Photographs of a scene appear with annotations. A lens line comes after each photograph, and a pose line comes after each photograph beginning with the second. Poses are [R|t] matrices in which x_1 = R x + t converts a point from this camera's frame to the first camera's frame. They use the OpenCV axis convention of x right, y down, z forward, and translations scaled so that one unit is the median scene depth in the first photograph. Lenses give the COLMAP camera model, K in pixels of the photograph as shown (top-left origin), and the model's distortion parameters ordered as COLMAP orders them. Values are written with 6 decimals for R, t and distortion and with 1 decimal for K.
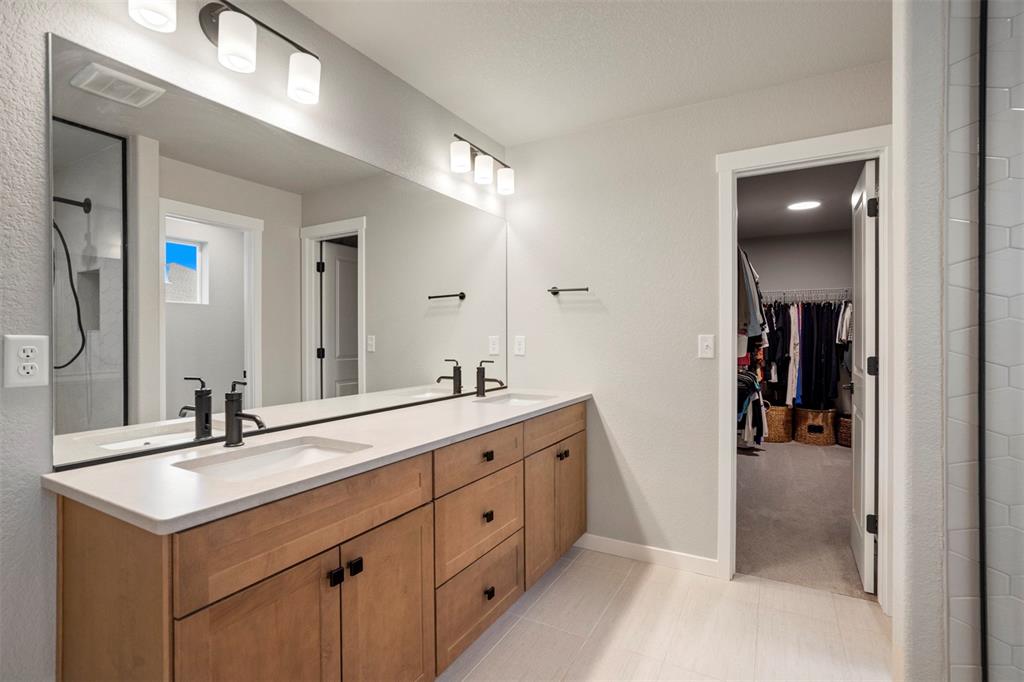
lens RADIAL K [[472.3, 0, 520.0], [0, 472.3, 337.3], [0, 0, 1]] dist [-0.017024, 0.006904]
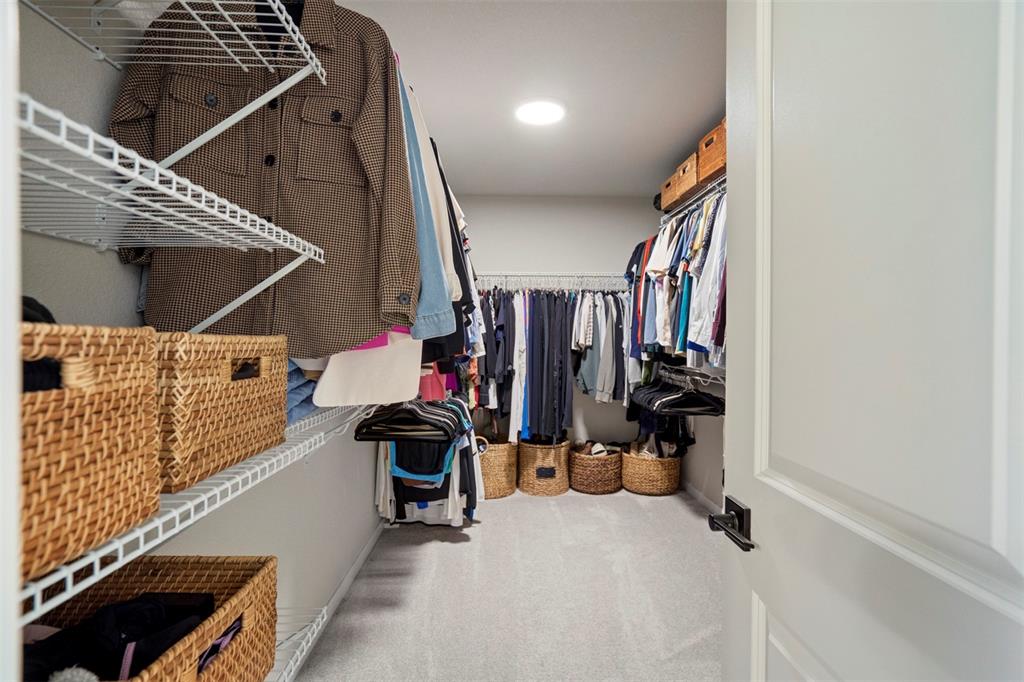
lens RADIAL K [[472.3, 0, 520.4], [0, 472.3, 338.7], [0, 0, 1]] dist [-0.017024, 0.006904]
pose [[0.852074, 0.002296, 0.523415, 0.233637], [-0.000121, 0.999991, -0.004191, -0.000112], [-0.523421, 0.003508, 0.852067, 0.428219]]
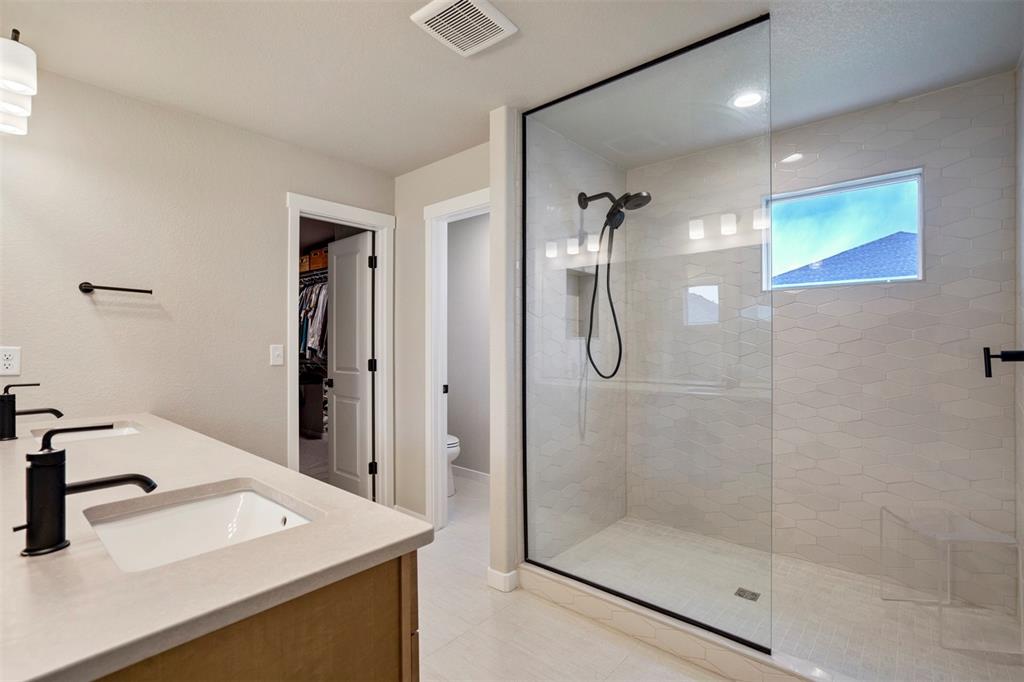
lens RADIAL K [[472.3, 0, 508.3], [0, 472.3, 344.4], [0, 0, 1]] dist [-0.017024, 0.006904]
pose [[0.209241, -0.001100, 0.977864, -0.282397], [0.007503, 0.999972, -0.000481, -0.000758], [-0.977835, 0.007438, 0.209243, 0.099647]]
